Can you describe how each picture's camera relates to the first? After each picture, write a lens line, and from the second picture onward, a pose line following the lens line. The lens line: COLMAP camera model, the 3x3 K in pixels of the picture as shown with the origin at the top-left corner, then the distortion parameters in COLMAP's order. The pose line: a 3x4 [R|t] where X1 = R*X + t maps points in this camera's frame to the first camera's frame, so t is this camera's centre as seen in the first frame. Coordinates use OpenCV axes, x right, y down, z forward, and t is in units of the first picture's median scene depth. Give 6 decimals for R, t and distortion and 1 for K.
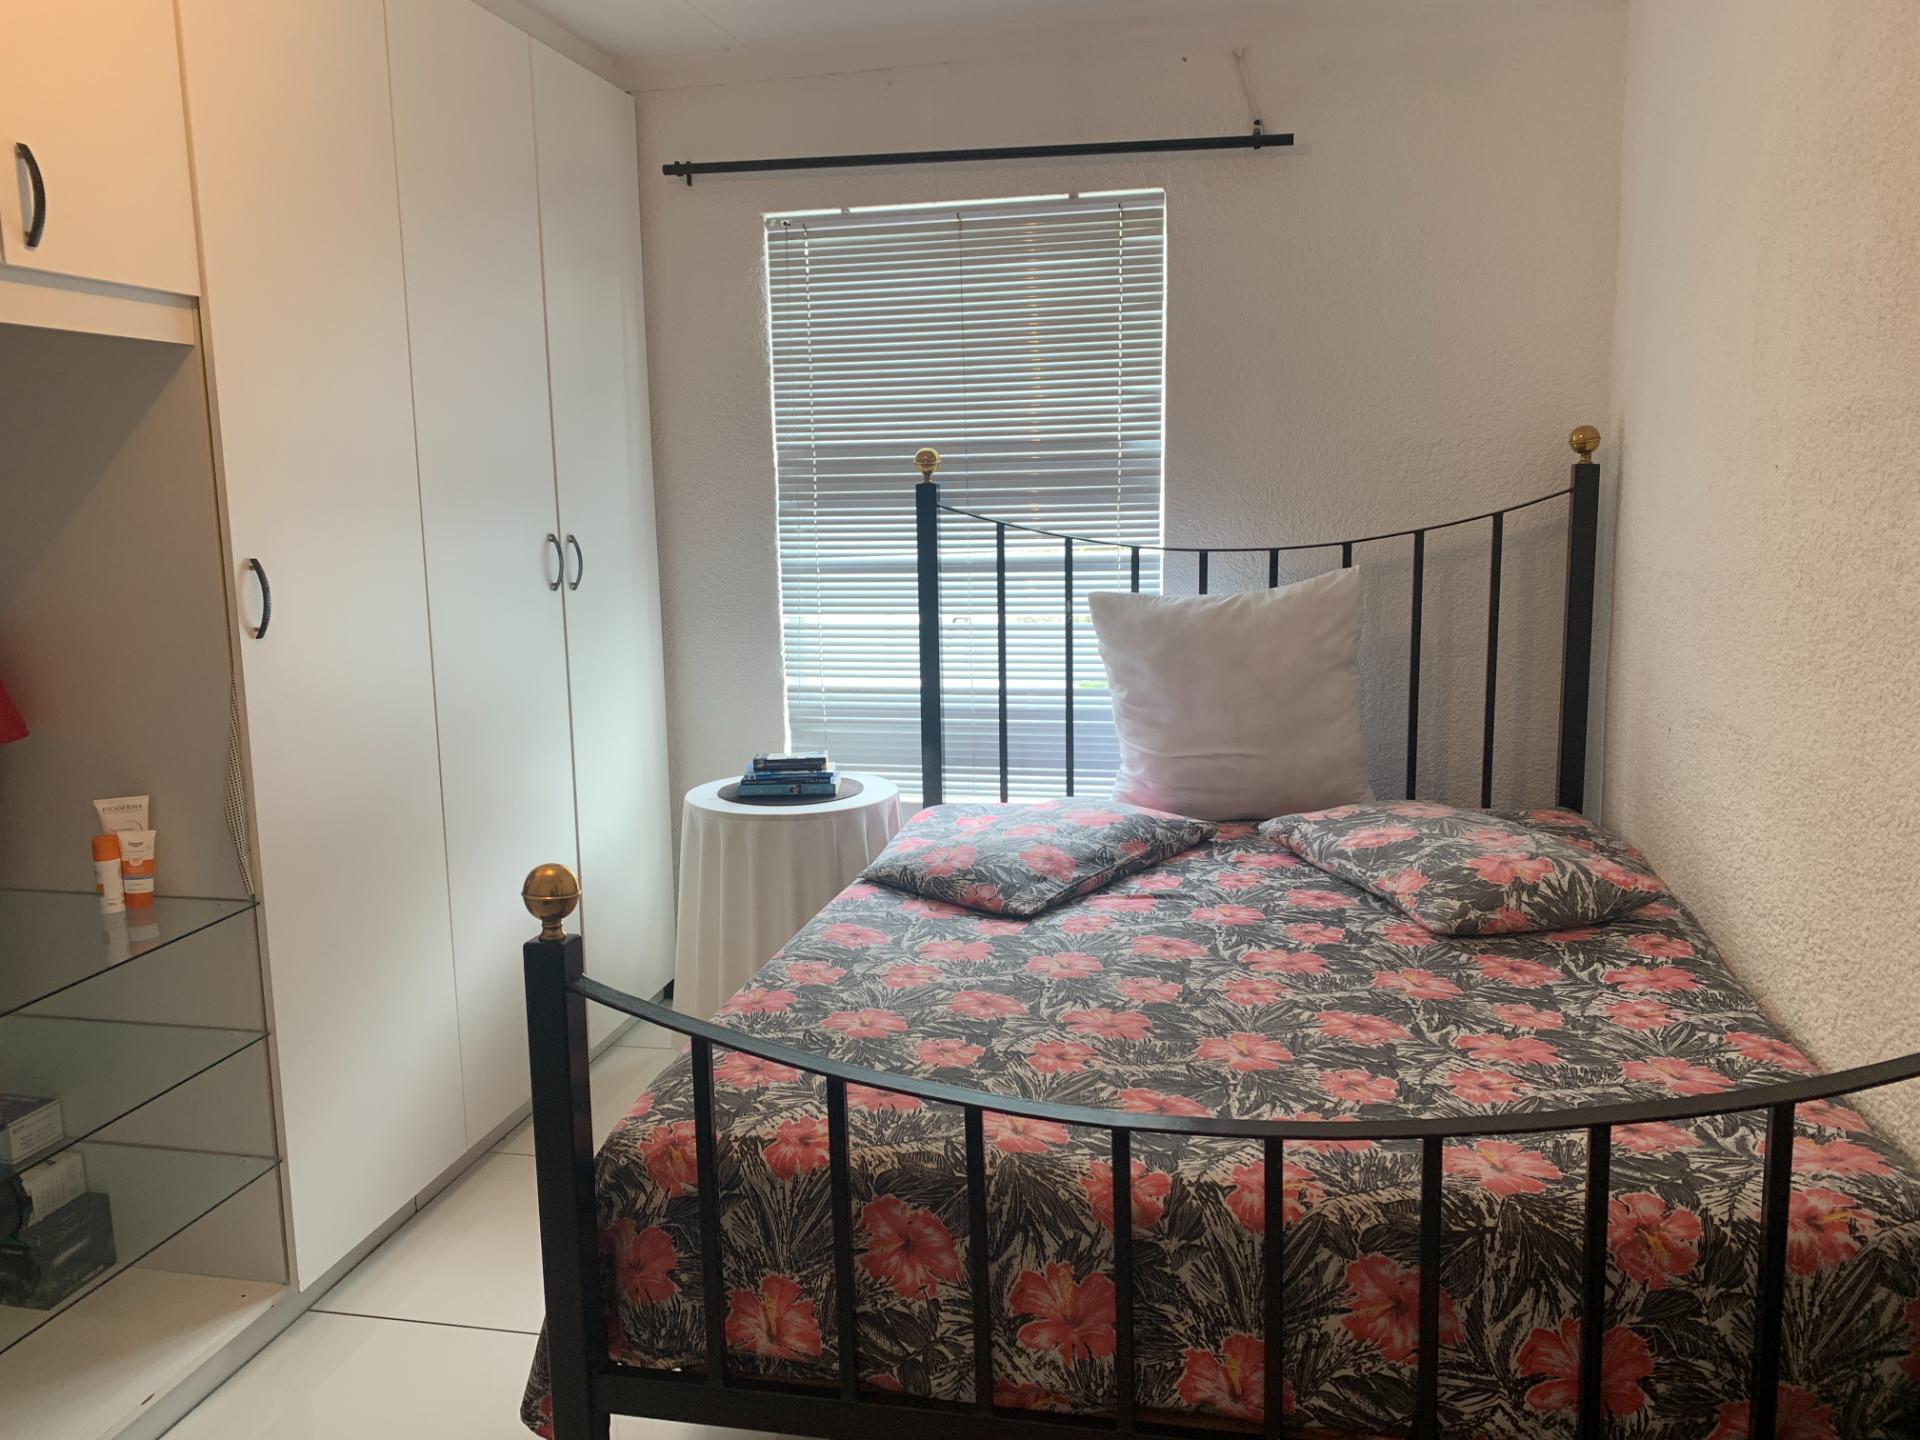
lens RADIAL K [[1455.9, 0, 997.1], [0, 1455.9, 722.9], [0, 0, 1]] dist [0.062607, -0.086061]
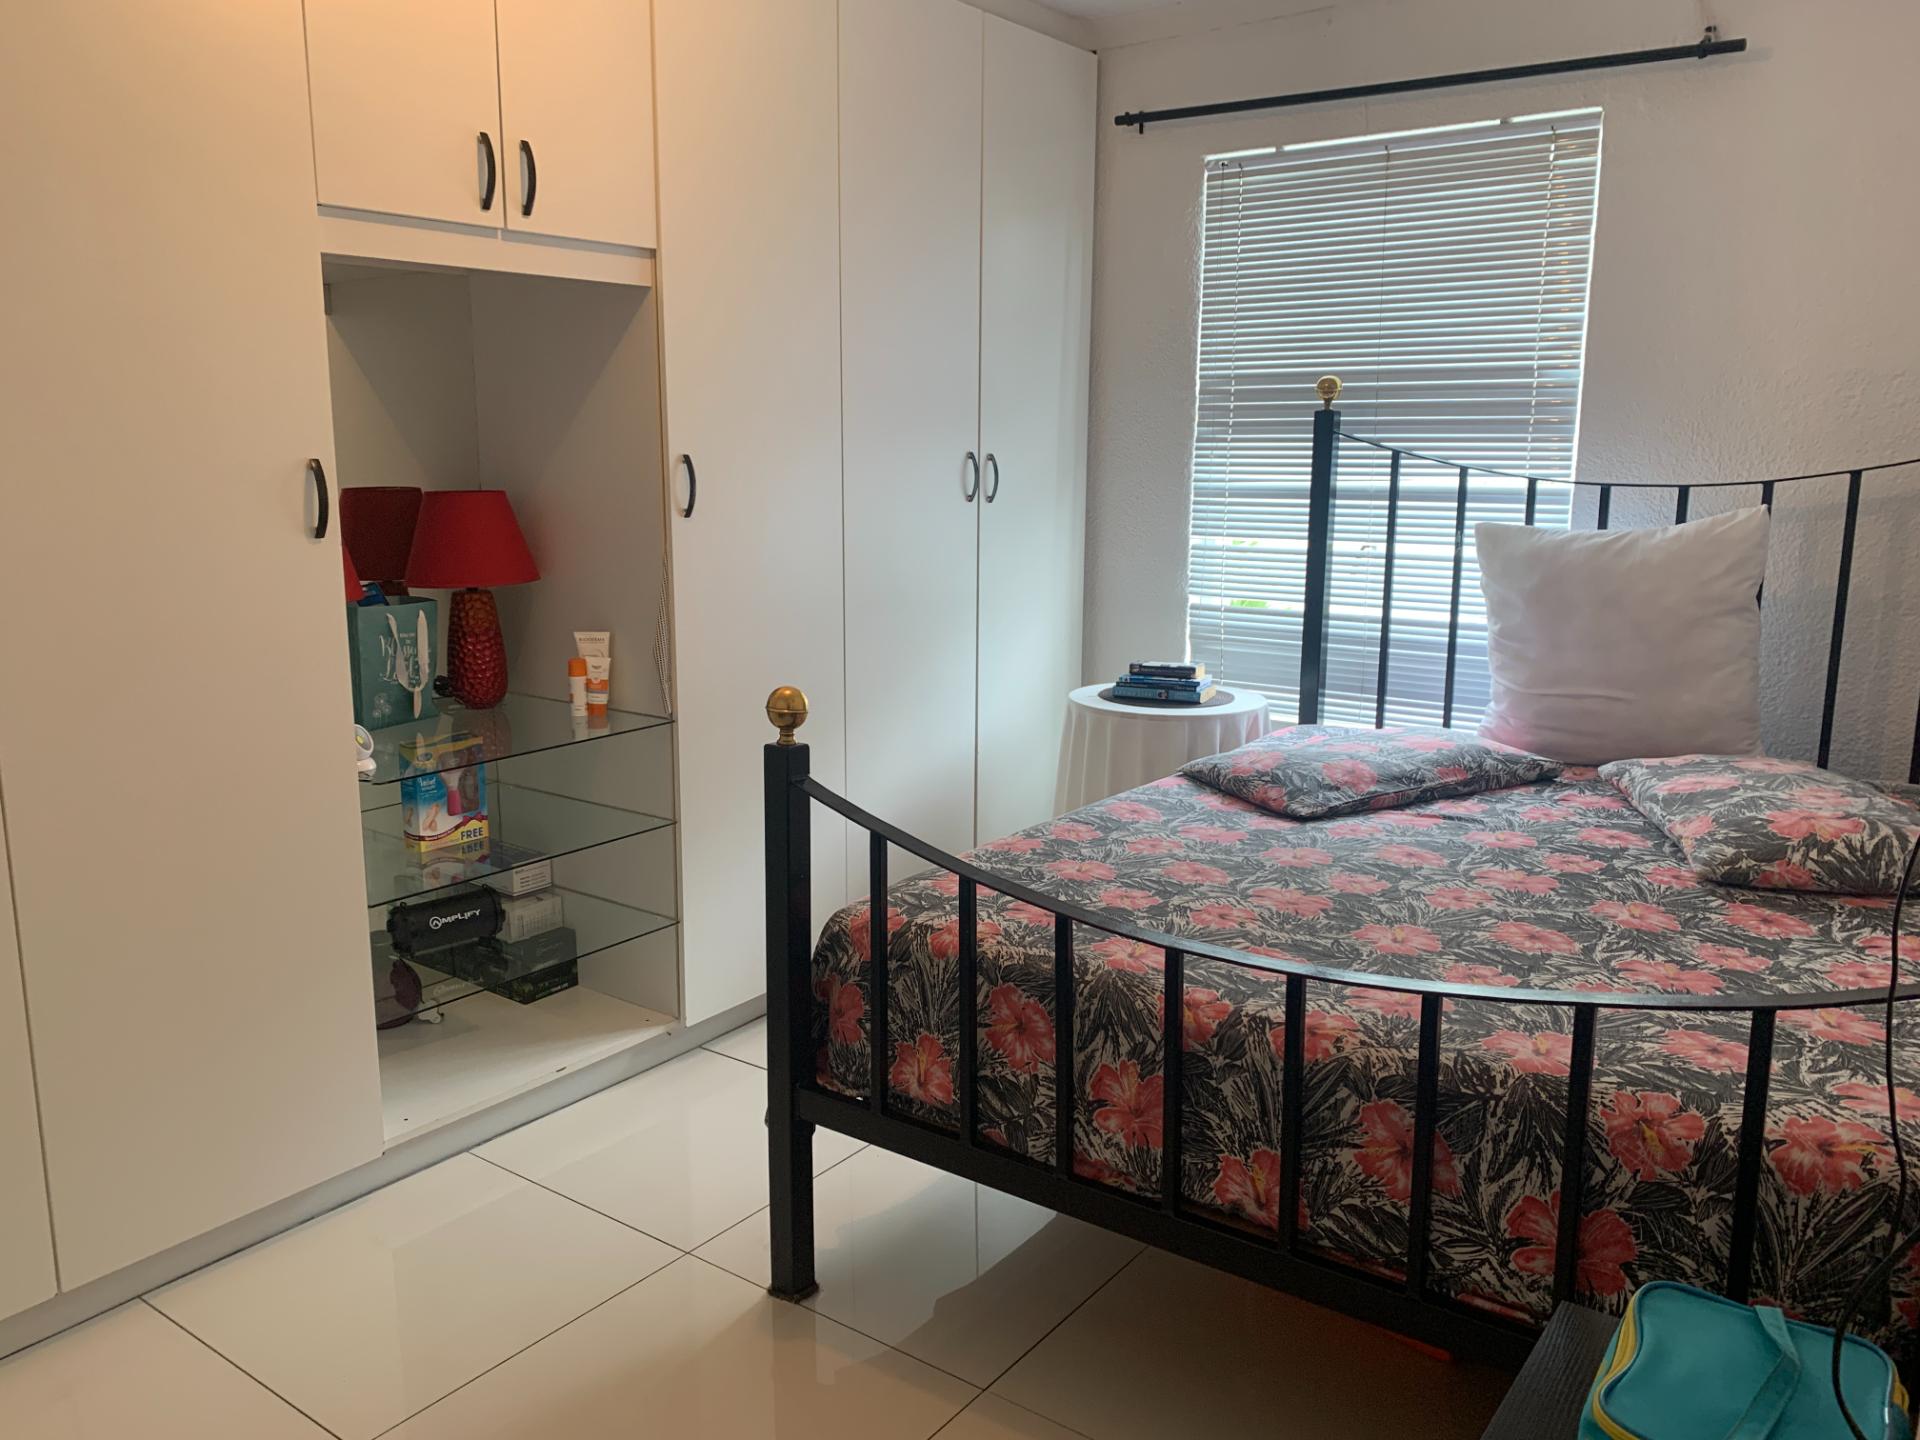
lens RADIAL K [[1451.8, 0, 954.9], [0, 1451.8, 710.9], [0, 0, 1]] dist [0.063748, -0.098975]
pose [[0.910956, 0.095595, -0.401273, 0.235660], [-0.083937, 0.995382, 0.046578, 0.031547], [0.403873, -0.008749, 0.914773, -0.077359]]
